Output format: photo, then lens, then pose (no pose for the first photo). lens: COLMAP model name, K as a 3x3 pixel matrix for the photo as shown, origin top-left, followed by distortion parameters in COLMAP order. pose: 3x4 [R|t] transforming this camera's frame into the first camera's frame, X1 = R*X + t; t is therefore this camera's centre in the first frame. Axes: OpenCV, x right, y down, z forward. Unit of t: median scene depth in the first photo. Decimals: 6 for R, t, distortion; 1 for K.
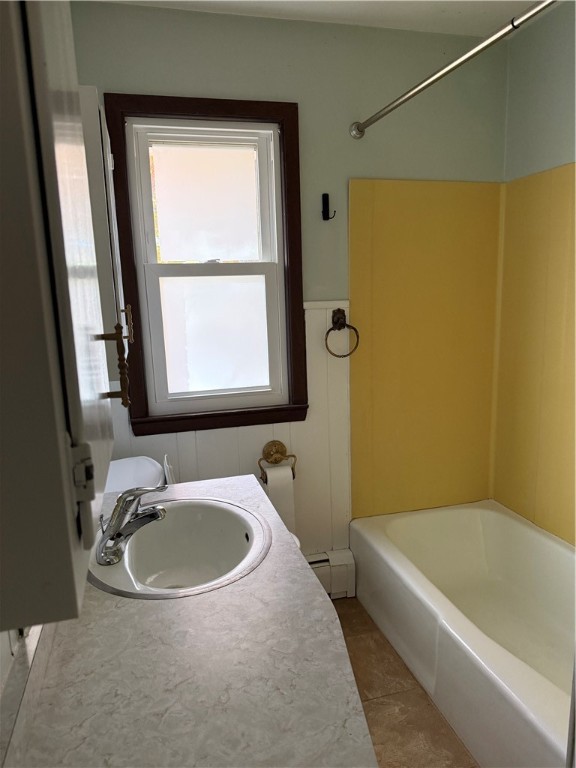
lens RADIAL K [[536.5, 0, 291.3], [0, 536.5, 385.9], [0, 0, 1]] dist [0.075334, -0.113828]
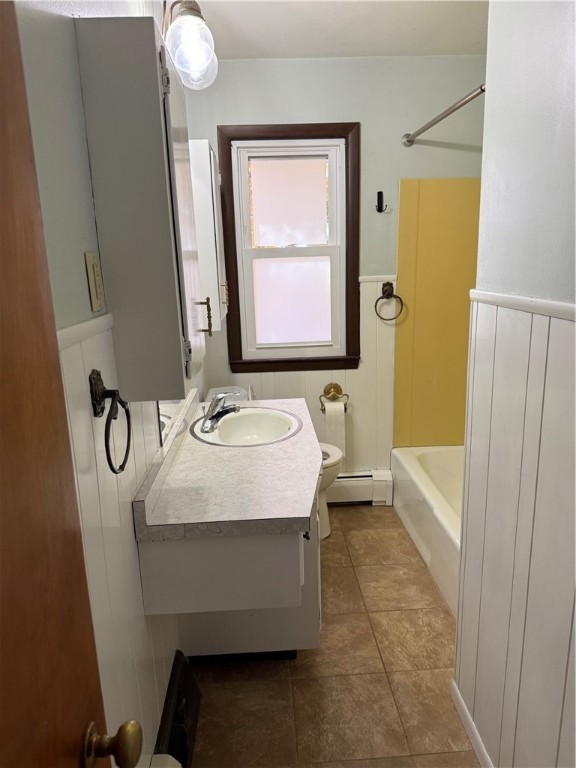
lens RADIAL K [[536.5, 0, 292.4], [0, 536.5, 385.0], [0, 0, 1]] dist [0.075334, -0.113828]
pose [[0.978072, 0.050834, -0.201967, 0.144250], [-0.038041, 0.997046, 0.066728, 0.024555], [0.204763, -0.057582, 0.977116, -0.328048]]
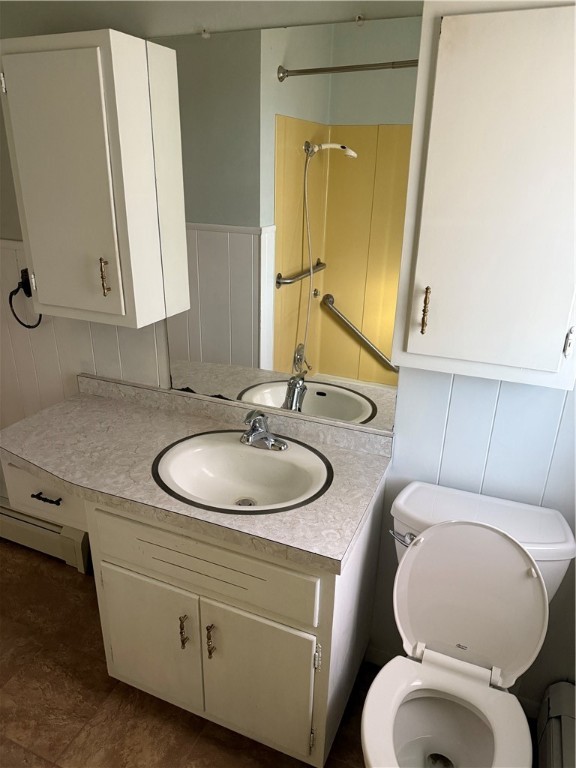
lens RADIAL K [[536.5, 0, 279.5], [0, 536.5, 385.4], [0, 0, 1]] dist [0.075334, -0.113828]
pose [[-0.626156, 0.314506, -0.713452, 0.298892], [-0.133324, 0.858372, 0.495400, -0.266622], [0.768214, 0.405318, -0.495544, 0.891781]]
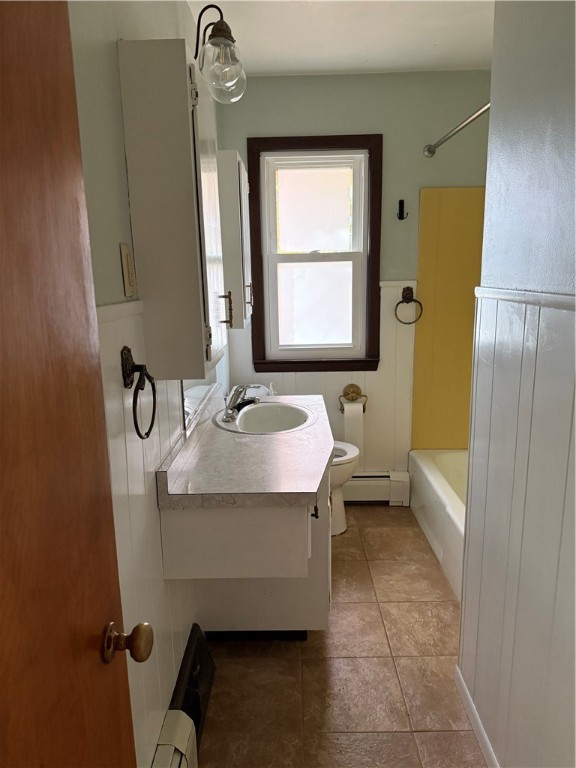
lens RADIAL K [[536.5, 0, 288.0], [0, 536.5, 385.2], [0, 0, 1]] dist [0.075334, -0.113828]
pose [[0.962466, 0.067976, -0.262751, 0.177644], [-0.057475, 0.997218, 0.047457, 0.052500], [0.265246, -0.030575, 0.963696, -0.376002]]
